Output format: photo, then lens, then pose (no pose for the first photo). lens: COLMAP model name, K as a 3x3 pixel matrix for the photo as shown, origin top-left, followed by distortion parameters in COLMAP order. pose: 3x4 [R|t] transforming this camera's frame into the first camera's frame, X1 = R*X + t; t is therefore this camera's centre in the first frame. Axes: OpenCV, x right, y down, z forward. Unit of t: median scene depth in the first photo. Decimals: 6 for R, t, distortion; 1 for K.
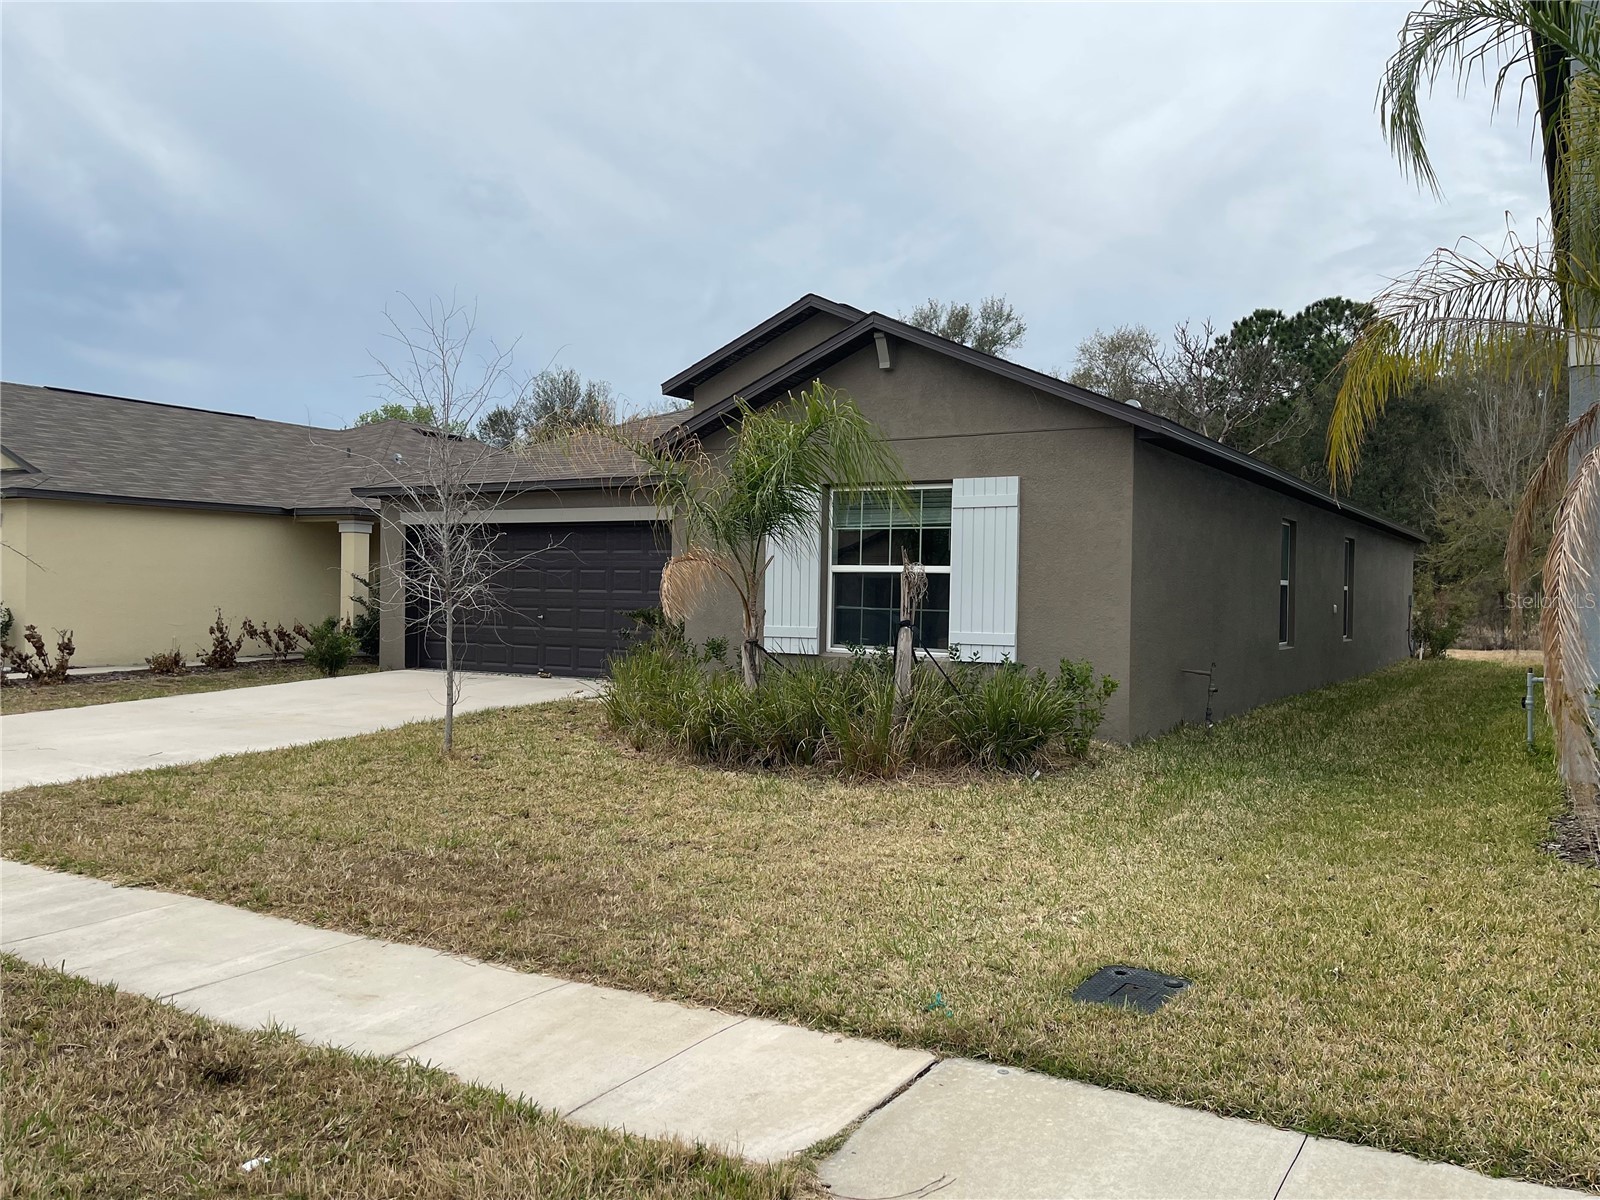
lens RADIAL K [[1288.1, 0, 800.0], [0, 1288.1, 600.0], [0, 0, 1]] dist [0.039614, 0.001154]
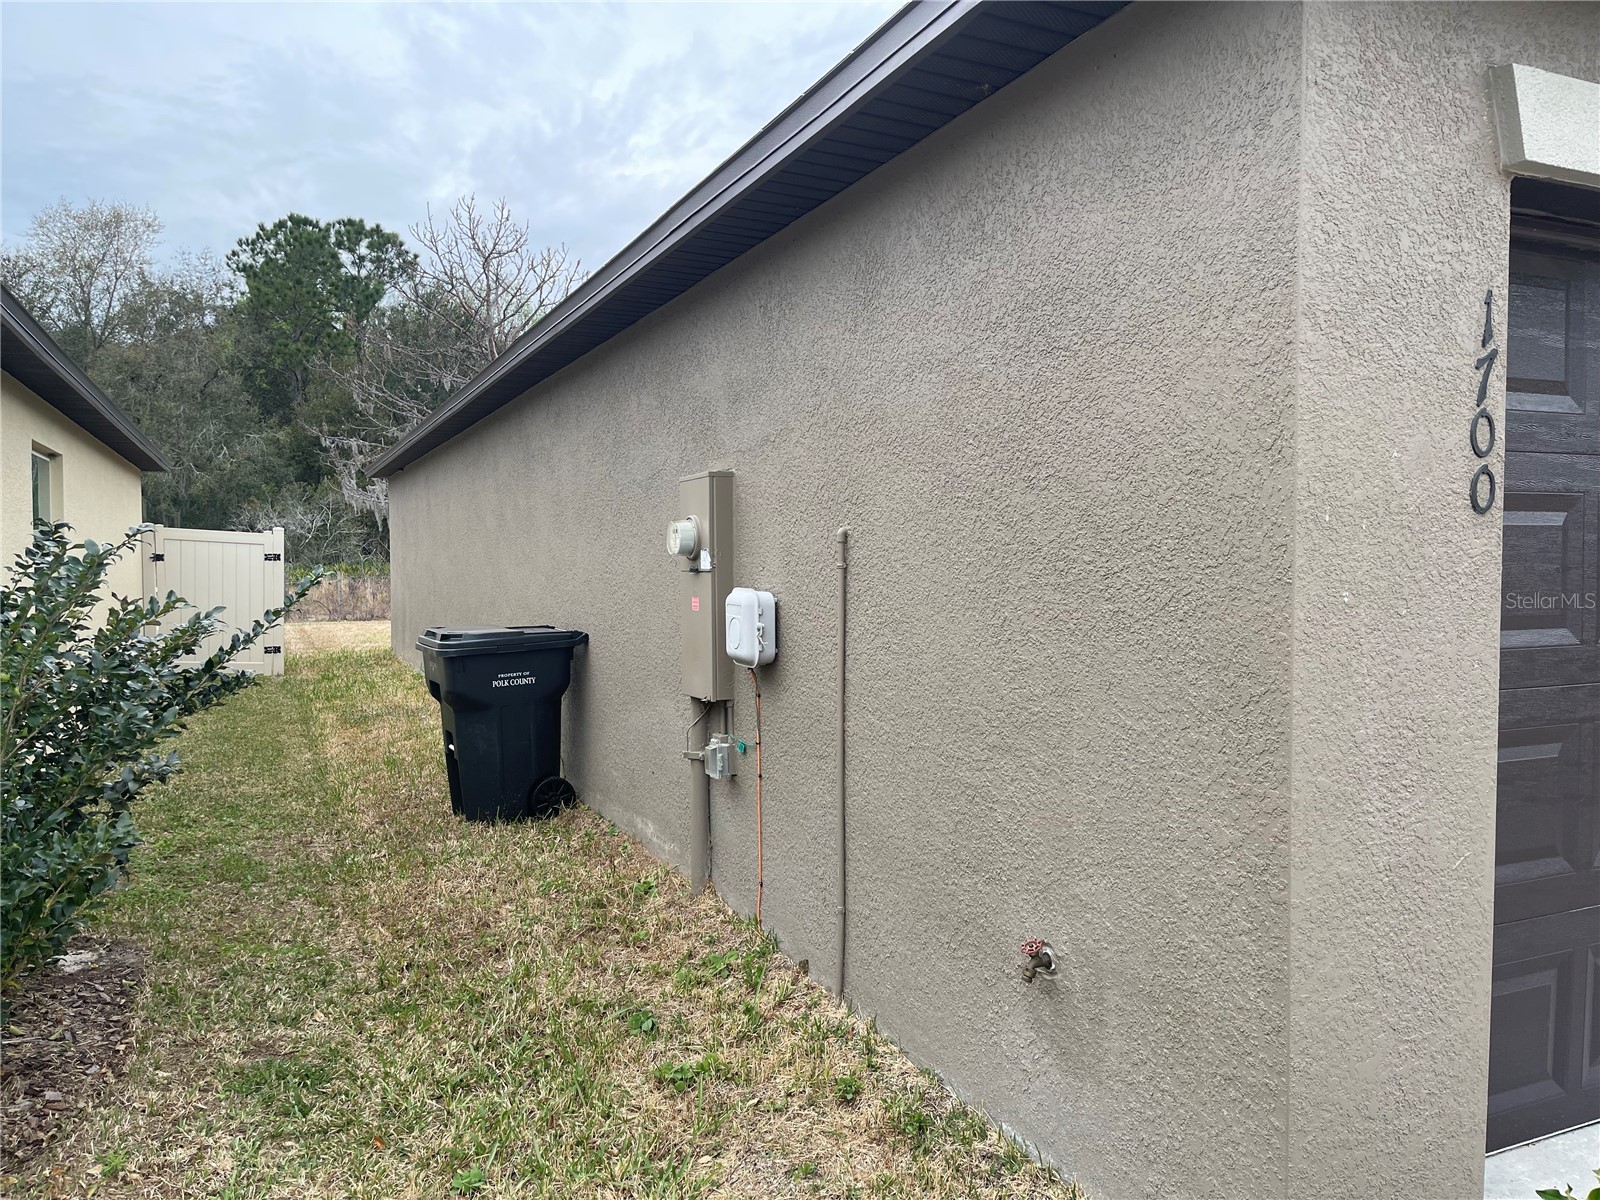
lens RADIAL K [[1143.0, 0, 800.0], [0, 1143.0, 600.0], [0, 0, 1]] dist [-0.139099, 0.077871]
pose [[0.551880, -0.063722, 0.831485, -0.336618], [0.028697, 0.997937, 0.057432, -0.039619], [-0.833430, -0.007834, 0.552570, 1.657335]]
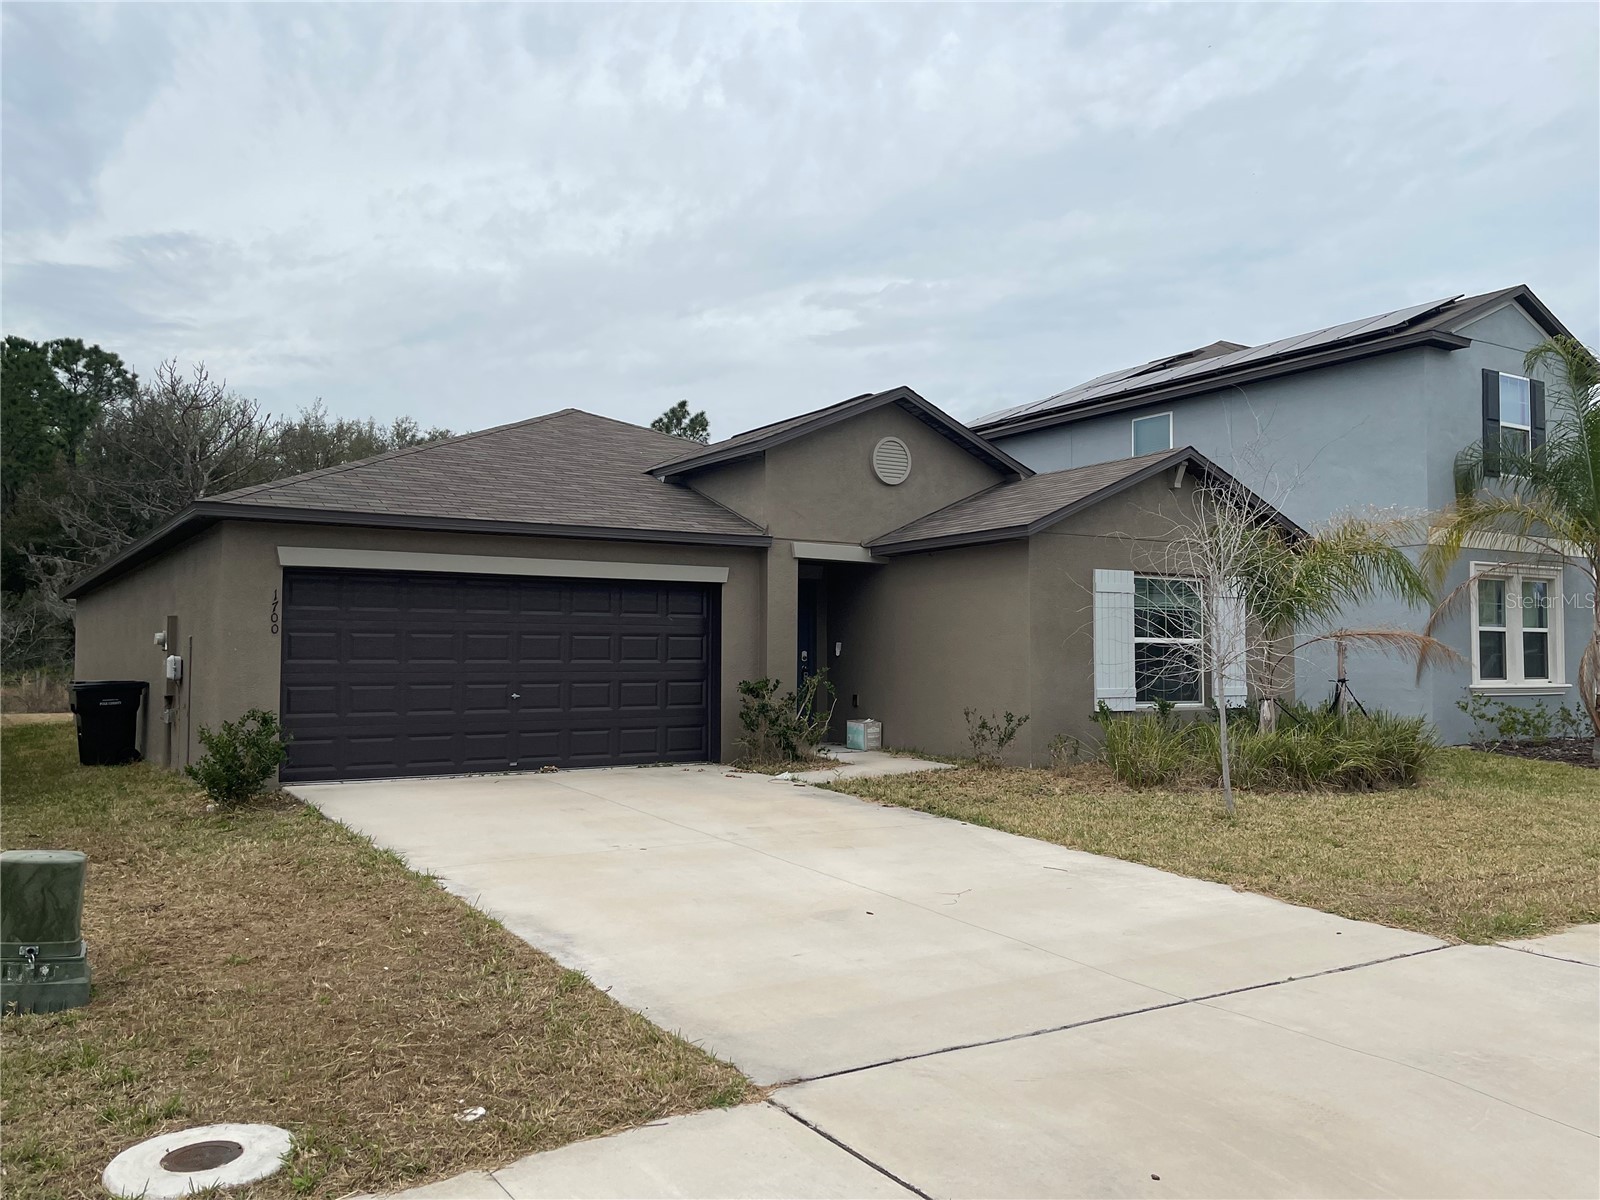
lens RADIAL K [[1311.4, 0, 800.0], [0, 1311.4, 600.0], [0, 0, 1]] dist [0.192494, -0.362526]
pose [[0.449078, 0.029988, 0.892989, -1.033296], [0.012263, 0.999136, -0.039719, -0.013540], [-0.893409, 0.028788, 0.448322, 0.592641]]
